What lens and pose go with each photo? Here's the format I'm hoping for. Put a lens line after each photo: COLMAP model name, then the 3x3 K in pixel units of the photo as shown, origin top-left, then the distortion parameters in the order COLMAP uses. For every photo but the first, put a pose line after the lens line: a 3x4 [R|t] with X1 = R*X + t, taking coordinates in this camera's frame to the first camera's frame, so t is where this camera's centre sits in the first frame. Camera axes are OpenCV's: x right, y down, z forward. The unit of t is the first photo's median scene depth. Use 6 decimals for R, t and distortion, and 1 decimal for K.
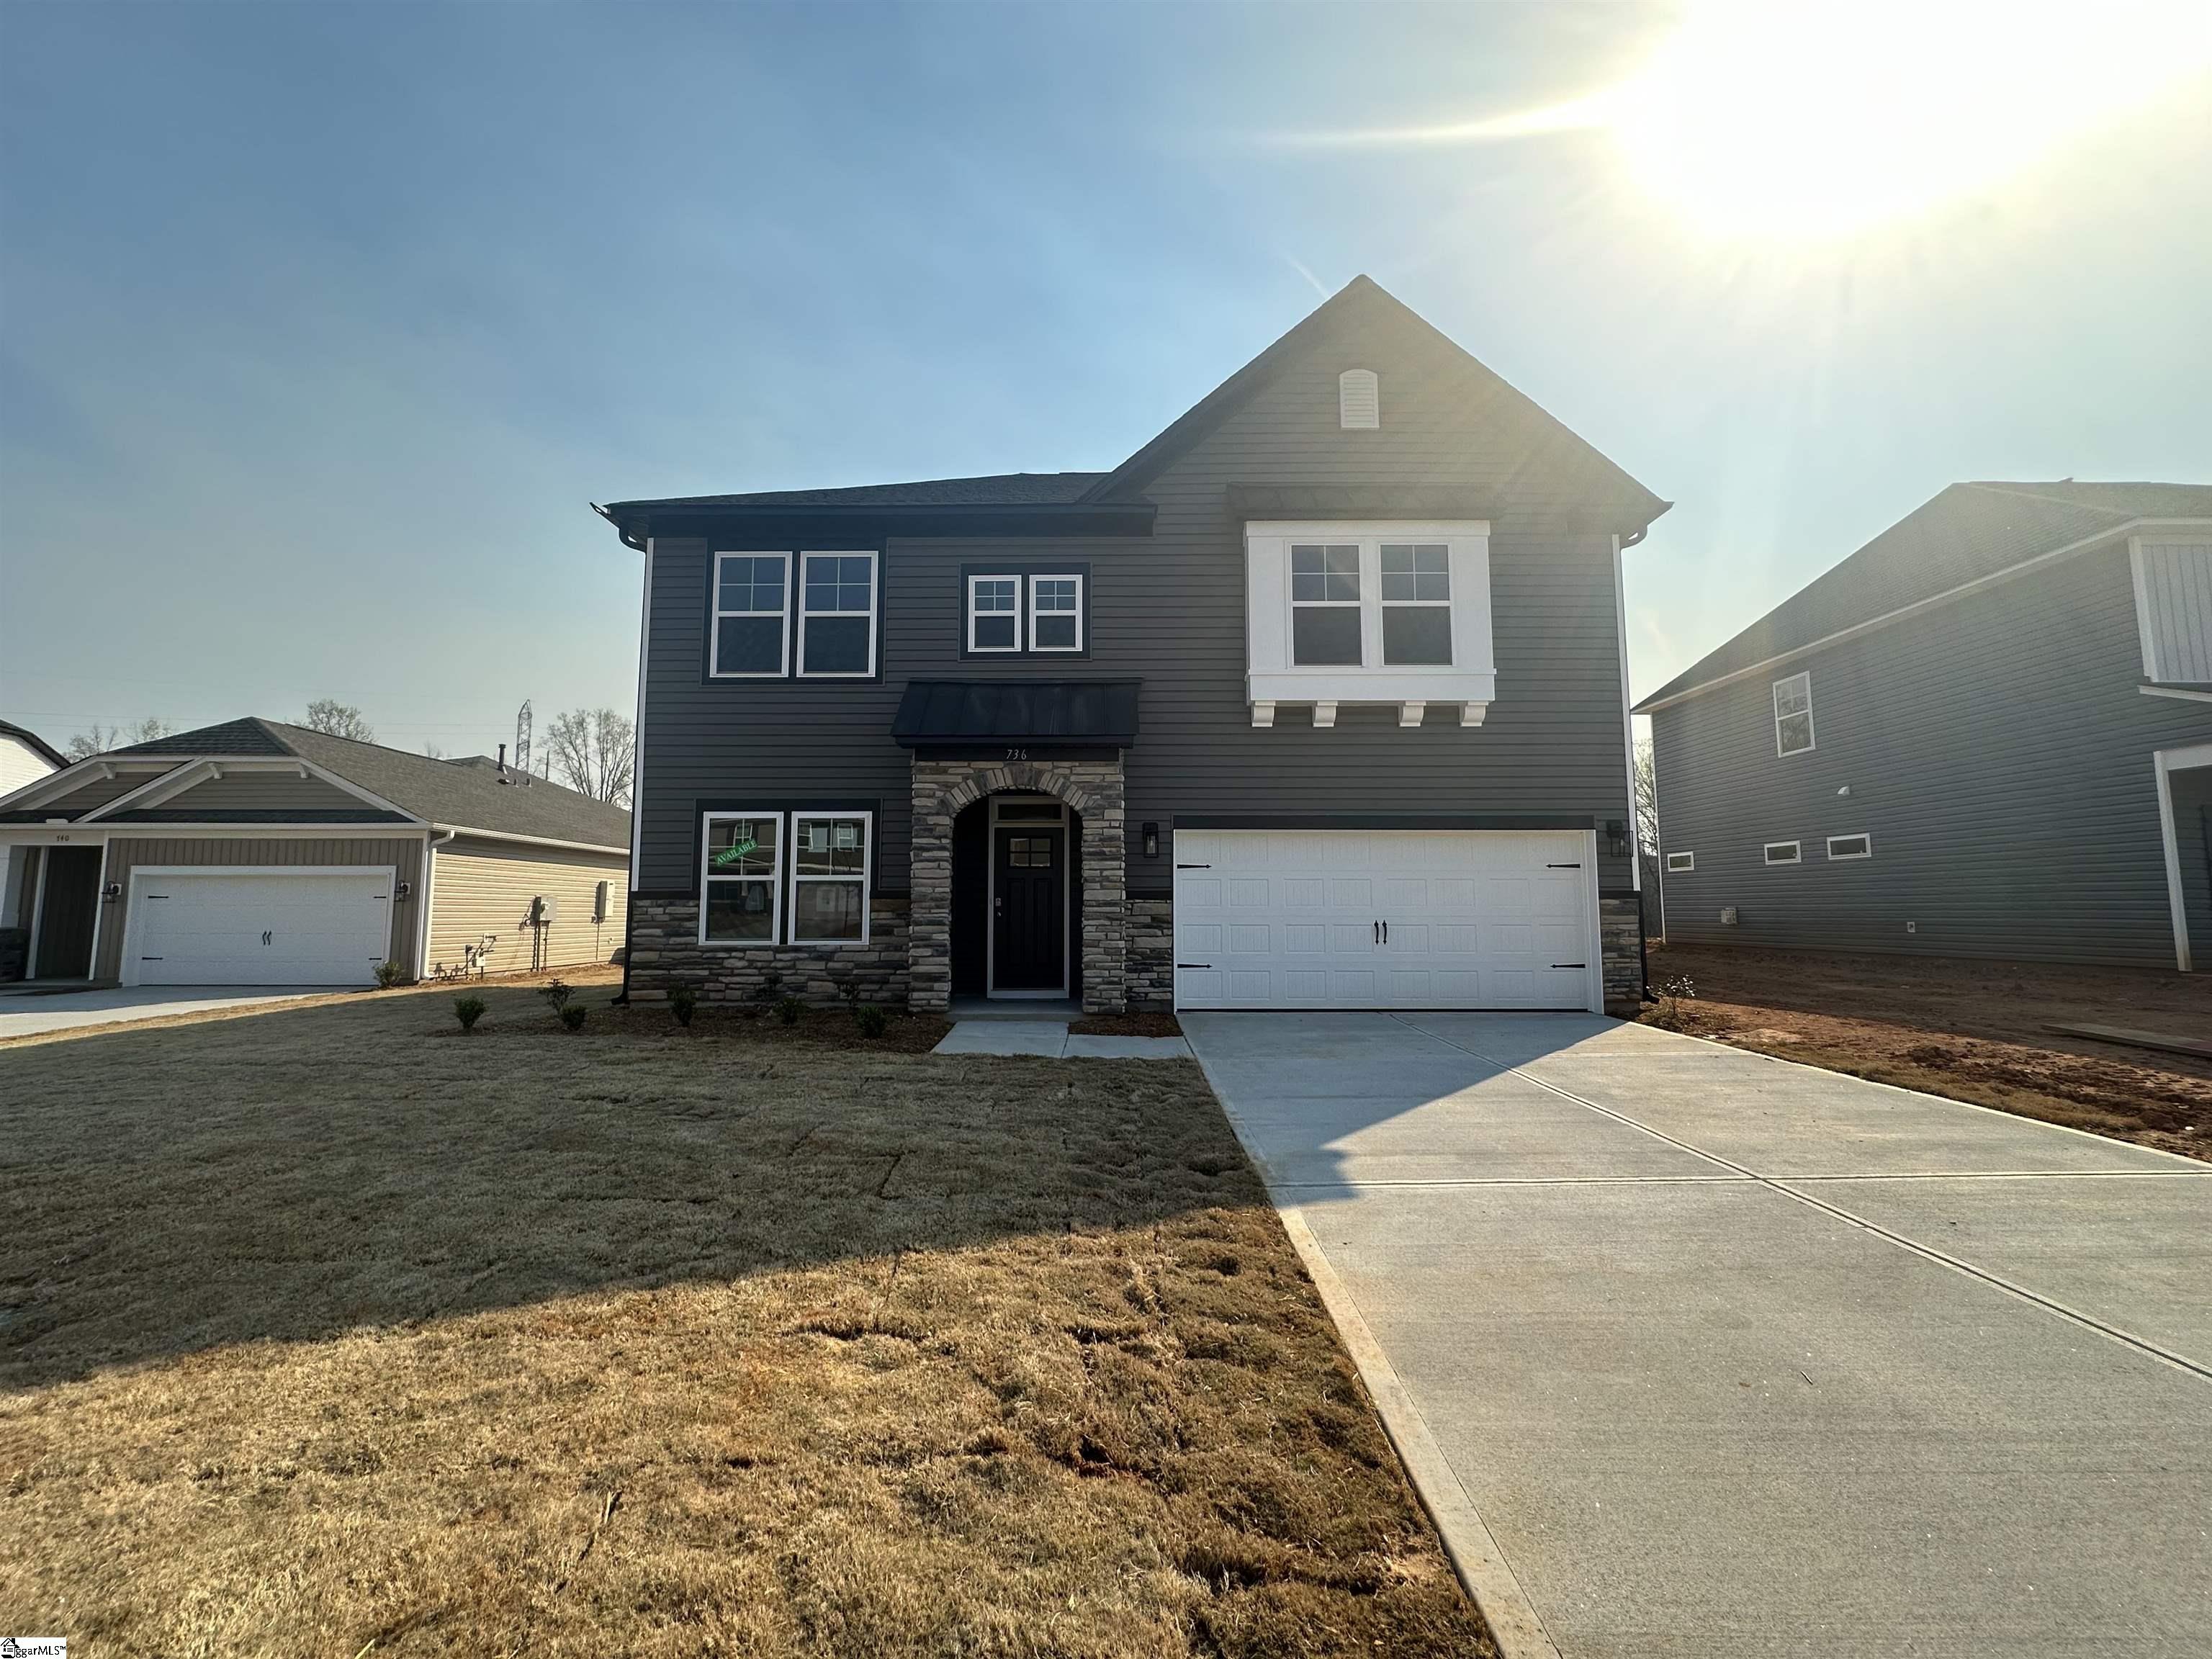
lens RADIAL K [[881.4, 0, 1099.0], [0, 881.4, 824.6], [0, 0, 1]] dist [-0.004035, 0.000844]
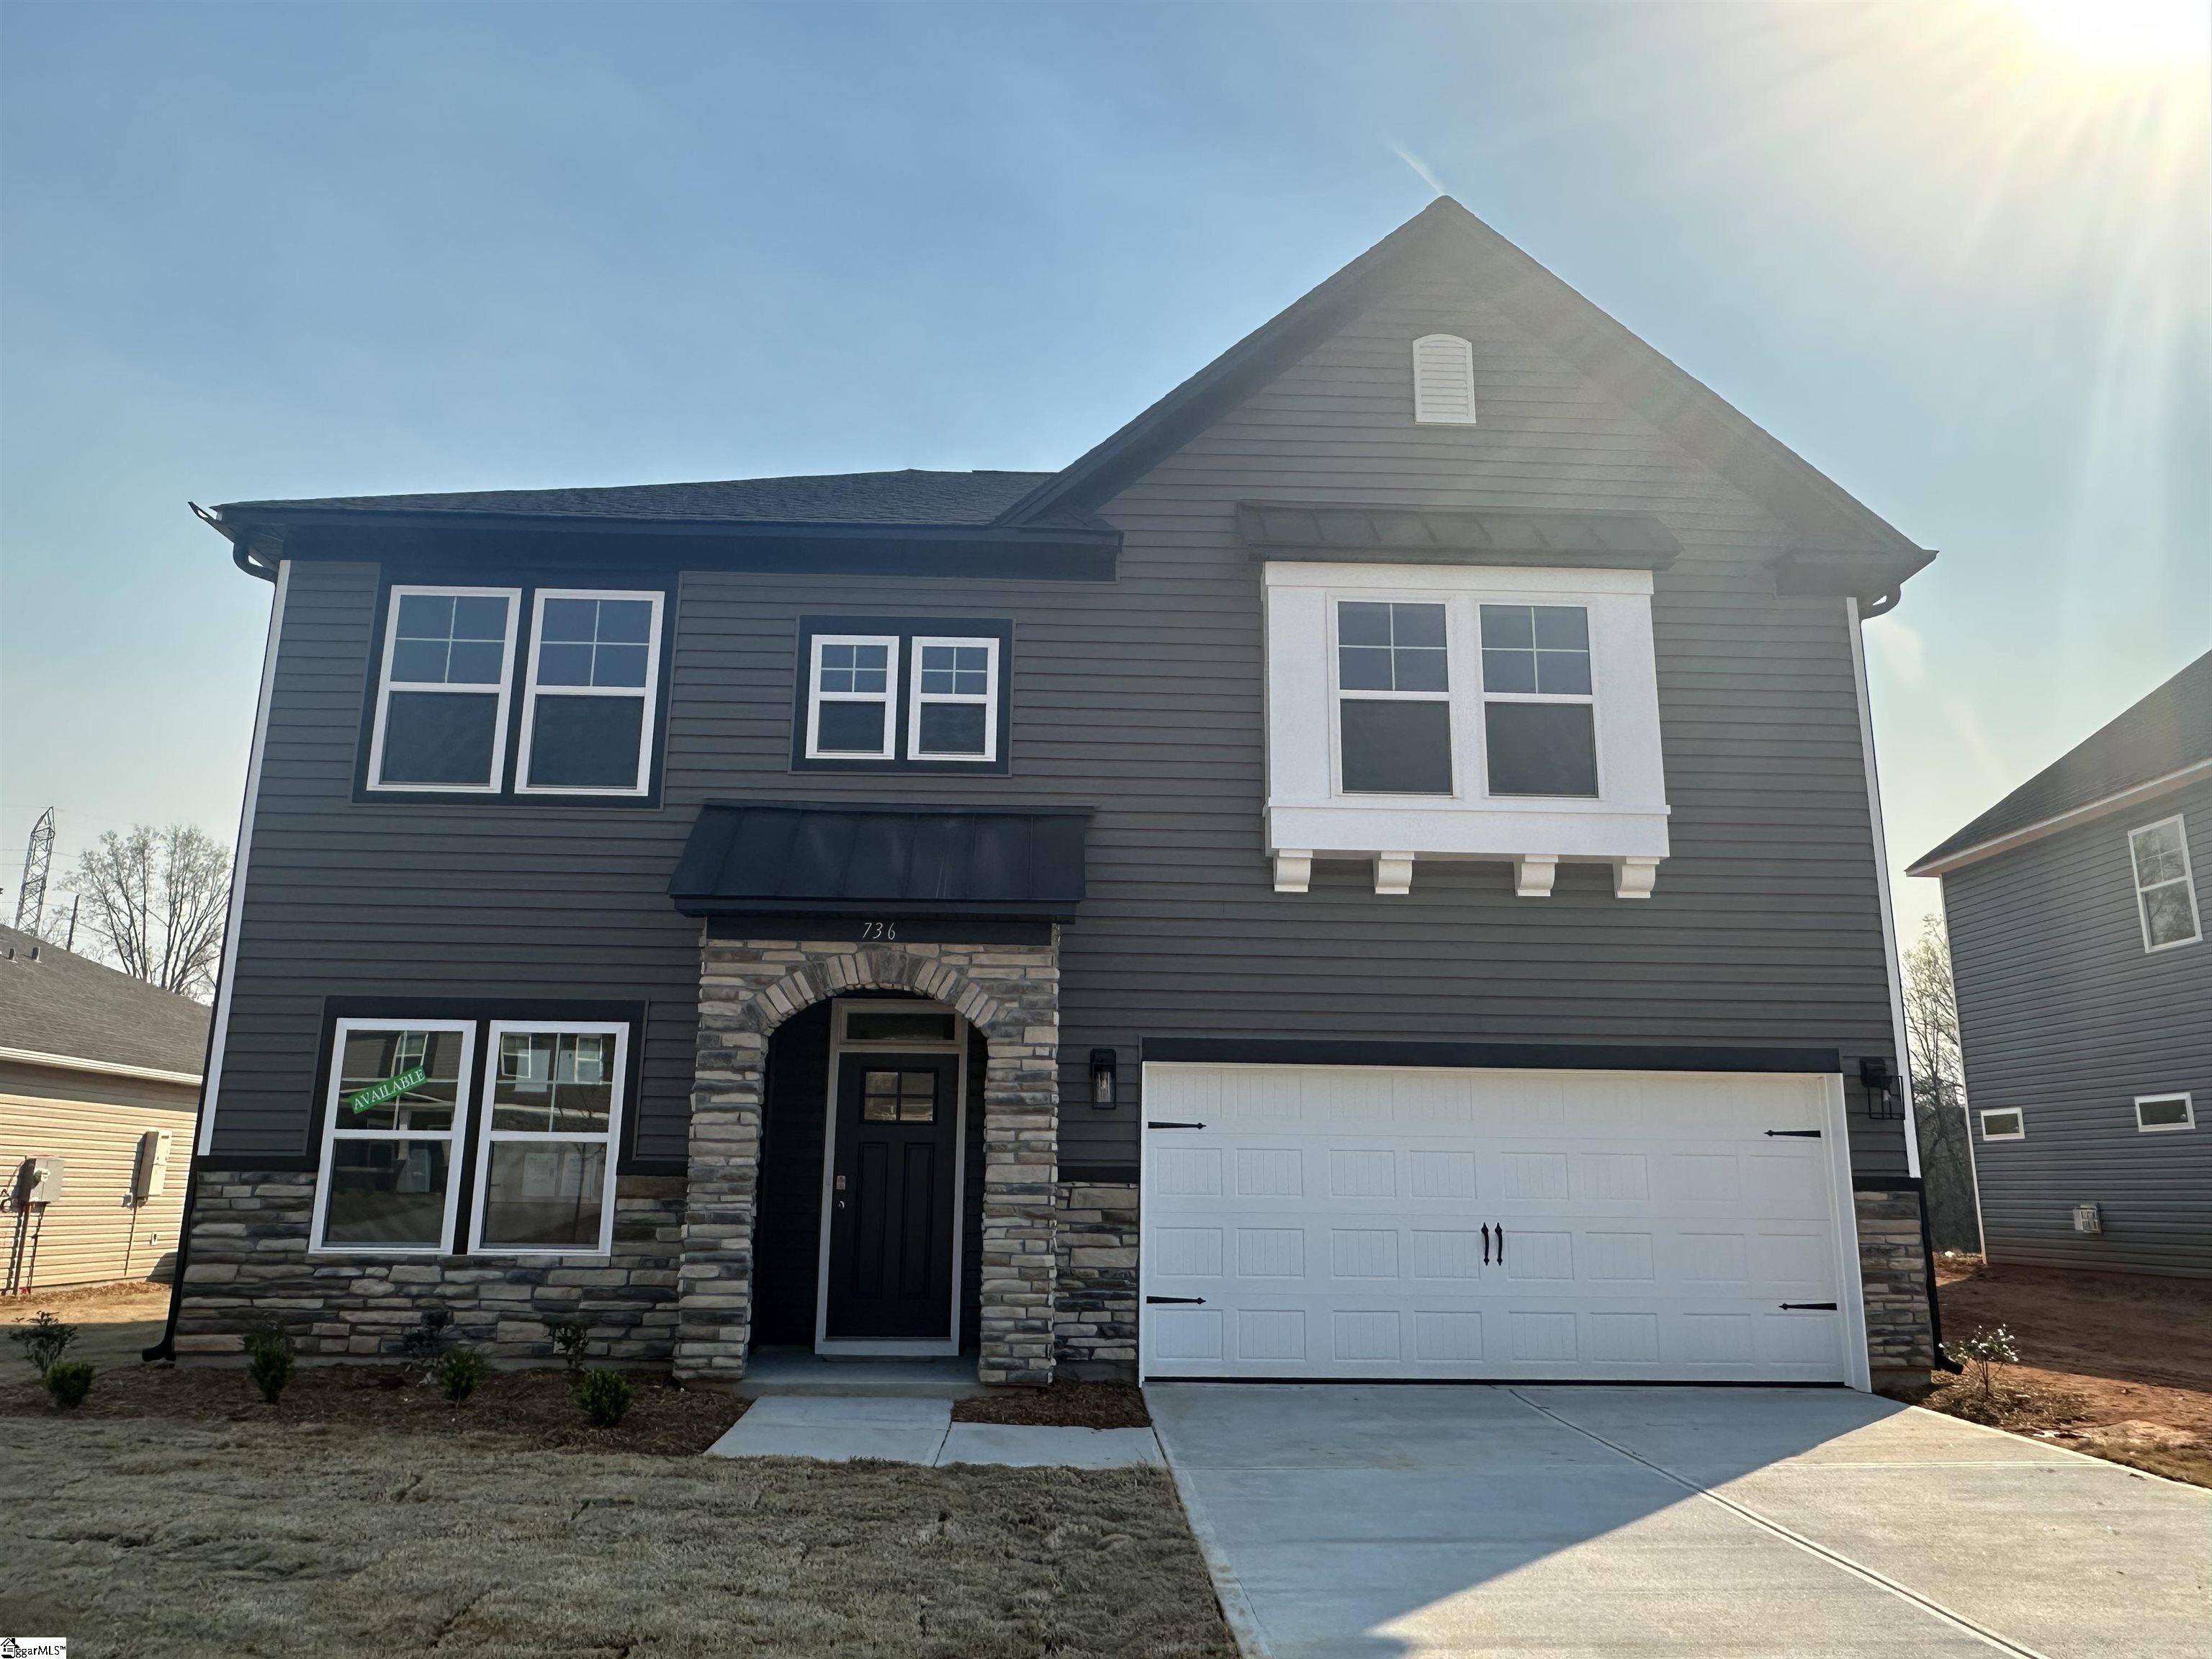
lens RADIAL K [[1506.6, 0, 1095.5], [0, 1506.6, 835.8], [0, 0, 1]] dist [-0.004624, 0.001876]
pose [[0.999133, 0.021022, 0.035947, 0.013690], [-0.015989, 0.990720, -0.134974, -0.007875], [-0.038451, 0.134282, 0.990197, -0.020821]]
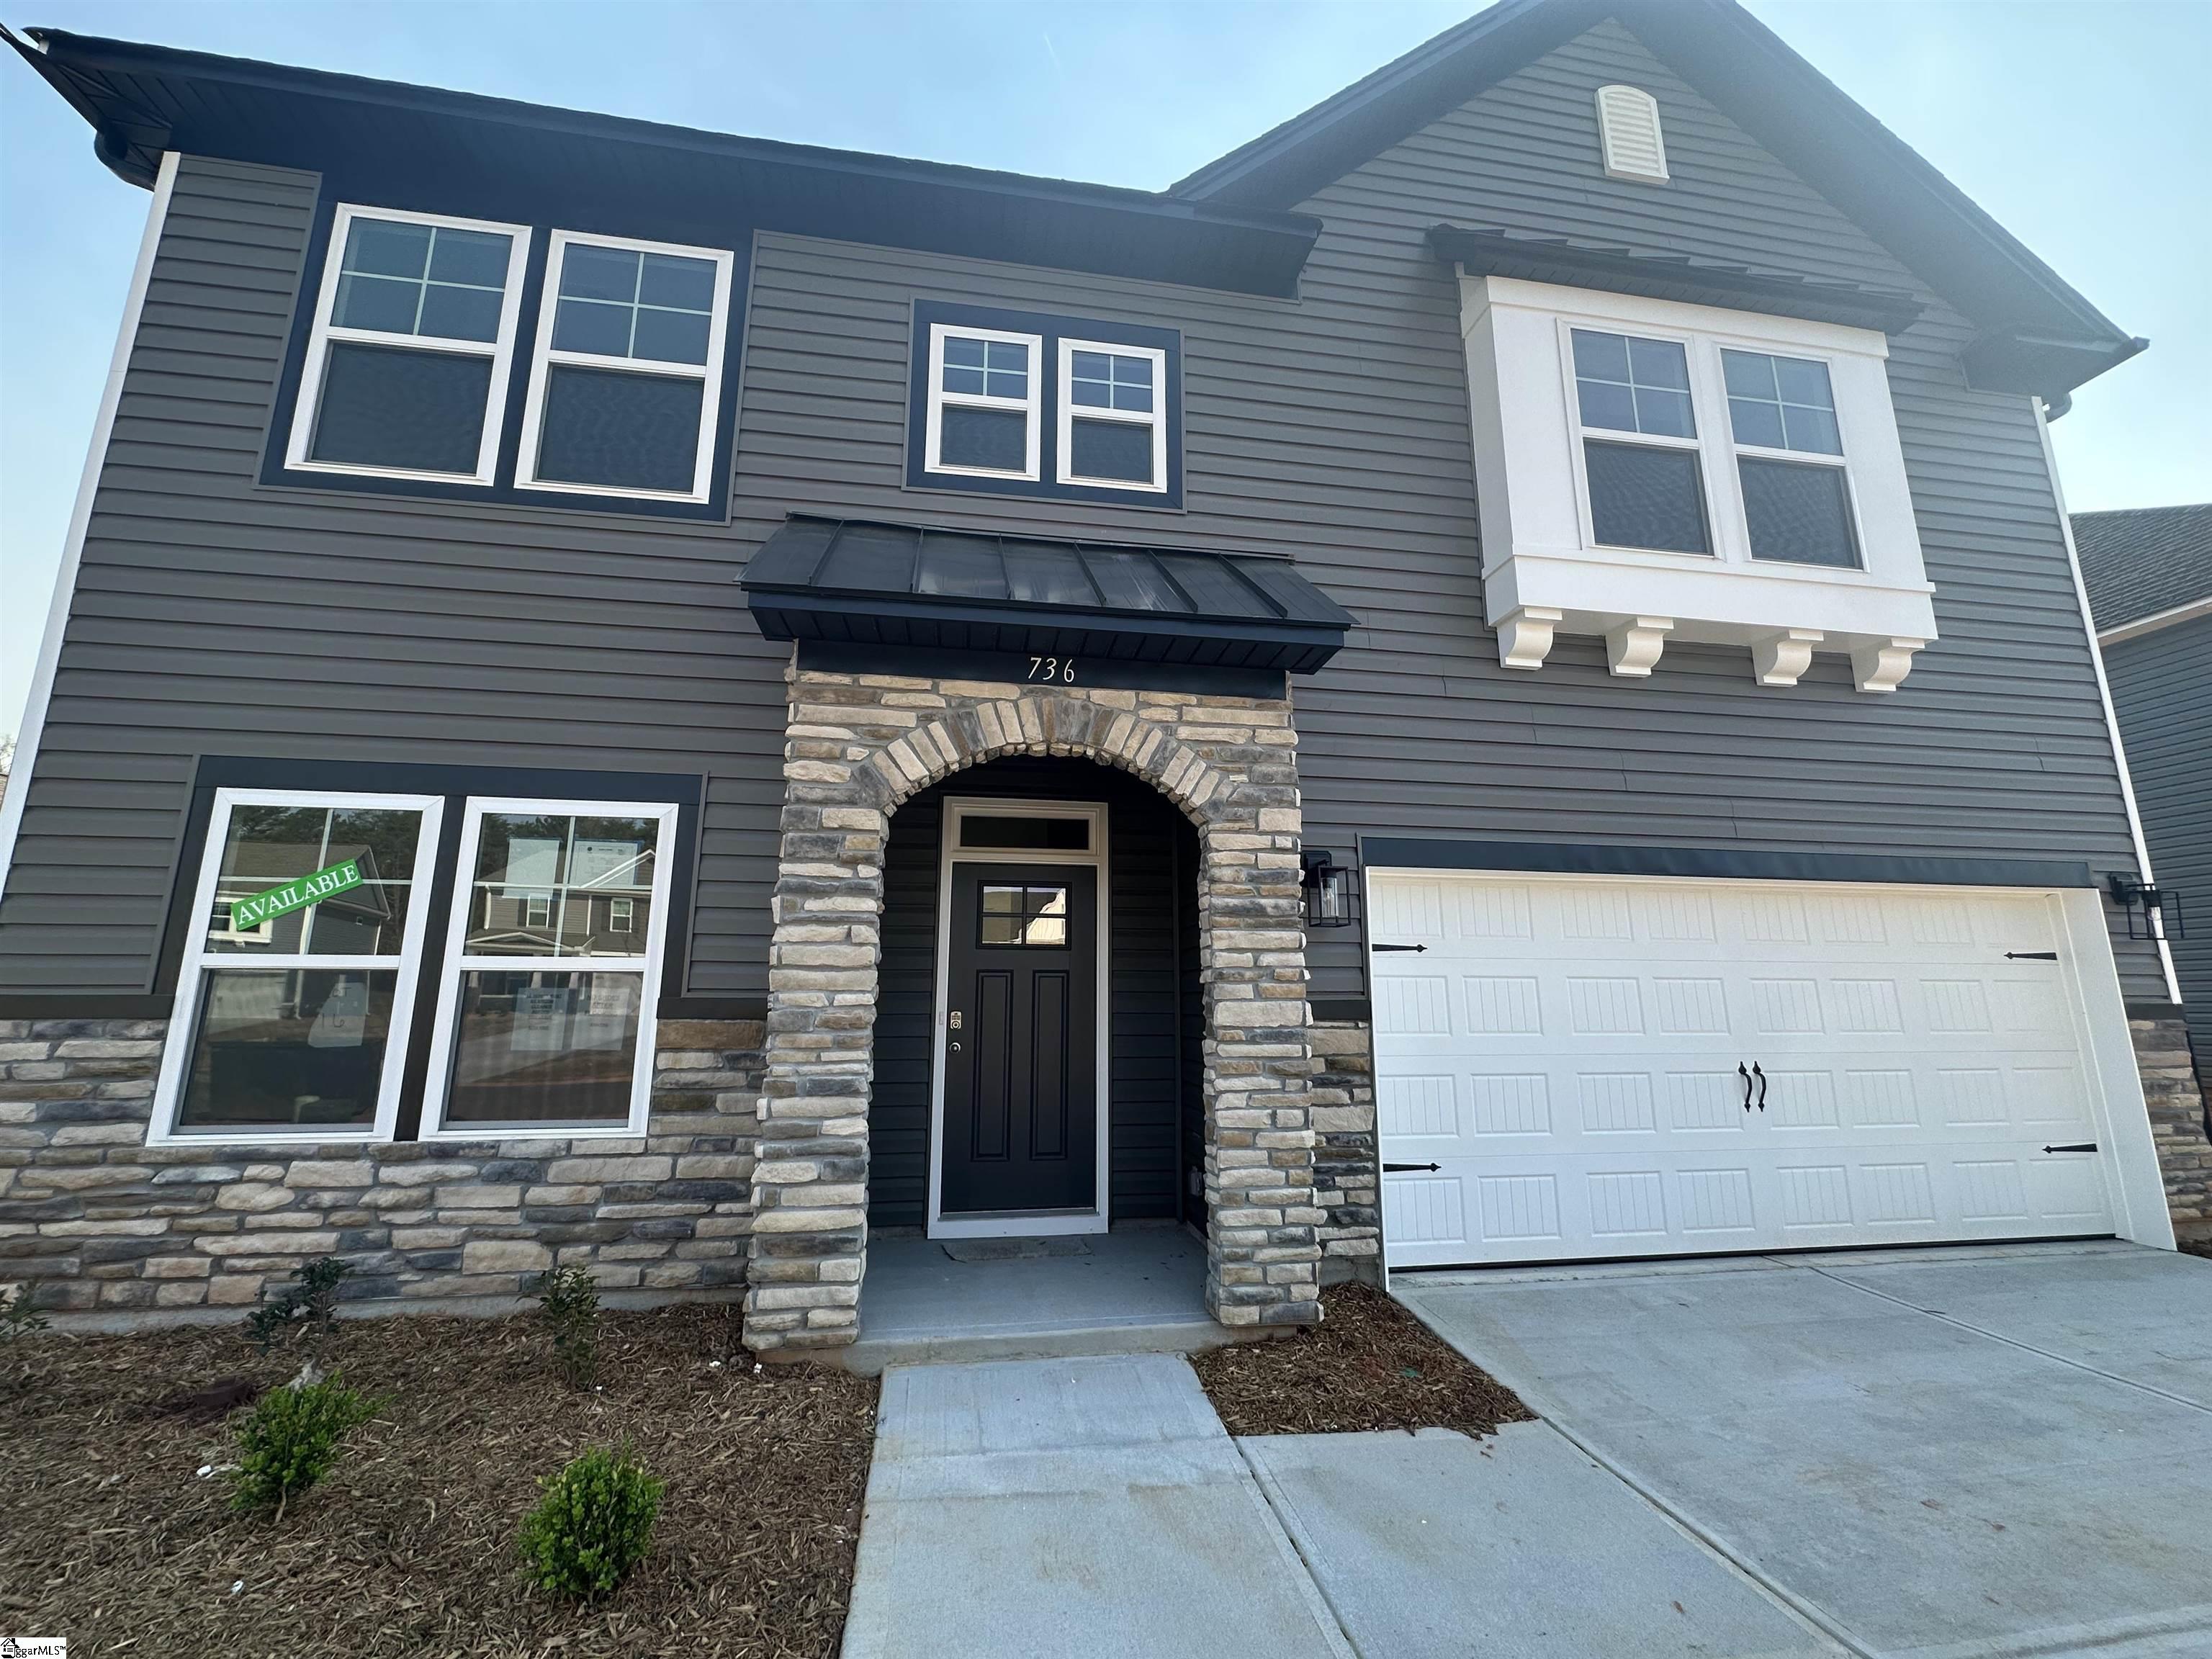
lens RADIAL K [[881.4, 0, 1100.8], [0, 881.4, 824.9], [0, 0, 1]] dist [-0.004035, 0.000844]
pose [[0.986670, 0.035577, 0.158797, -0.128525], [-0.019527, 0.994643, -0.101511, 0.033785], [-0.161558, 0.097057, 0.982079, 0.568244]]
